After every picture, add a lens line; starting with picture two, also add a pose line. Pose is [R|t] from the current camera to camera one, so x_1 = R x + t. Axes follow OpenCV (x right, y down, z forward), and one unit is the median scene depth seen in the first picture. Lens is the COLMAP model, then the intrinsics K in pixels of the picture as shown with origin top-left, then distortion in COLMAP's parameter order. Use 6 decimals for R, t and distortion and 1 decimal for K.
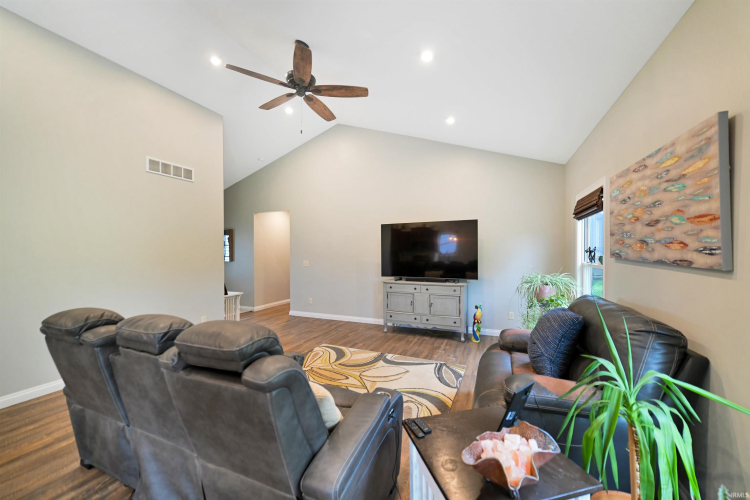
lens RADIAL K [[288.9, 0, 370.0], [0, 288.9, 250.2], [0, 0, 1]] dist [0.010470, 0.000446]
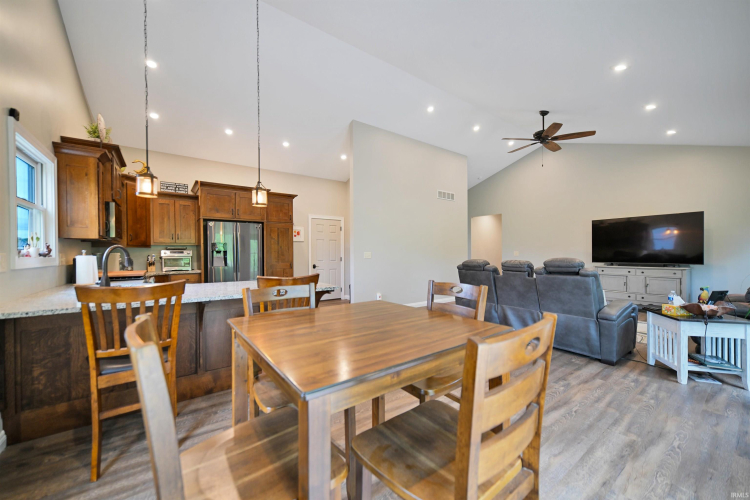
lens RADIAL K [[288.9, 0, 376.0], [0, 288.9, 252.7], [0, 0, 1]] dist [0.010470, 0.000446]
pose [[0.873300, 0.001736, -0.487180, -0.208085], [0.000700, 0.999988, 0.004818, 0.053960], [0.487182, -0.004549, 0.873288, -0.692680]]
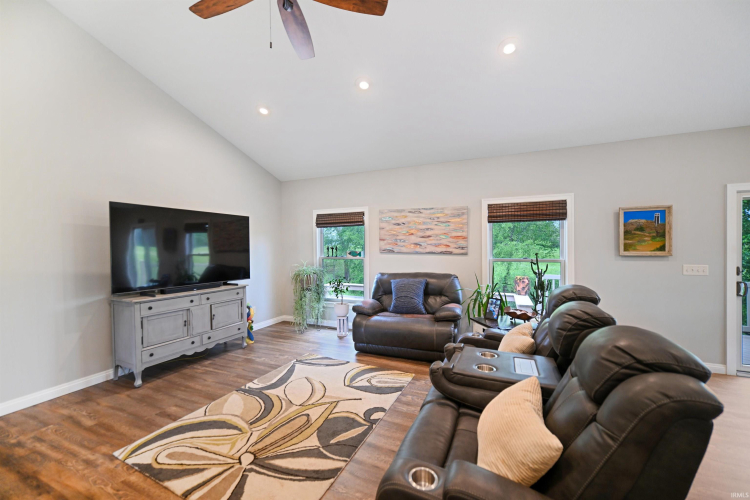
lens RADIAL K [[288.9, 0, 373.5], [0, 288.9, 251.1], [0, 0, 1]] dist [0.010470, 0.000446]
pose [[0.013637, -0.000108, 0.999907, -0.652362], [-0.000096, 1.000000, 0.000109, 0.011550], [-0.999907, -0.000098, 0.013637, 0.636806]]
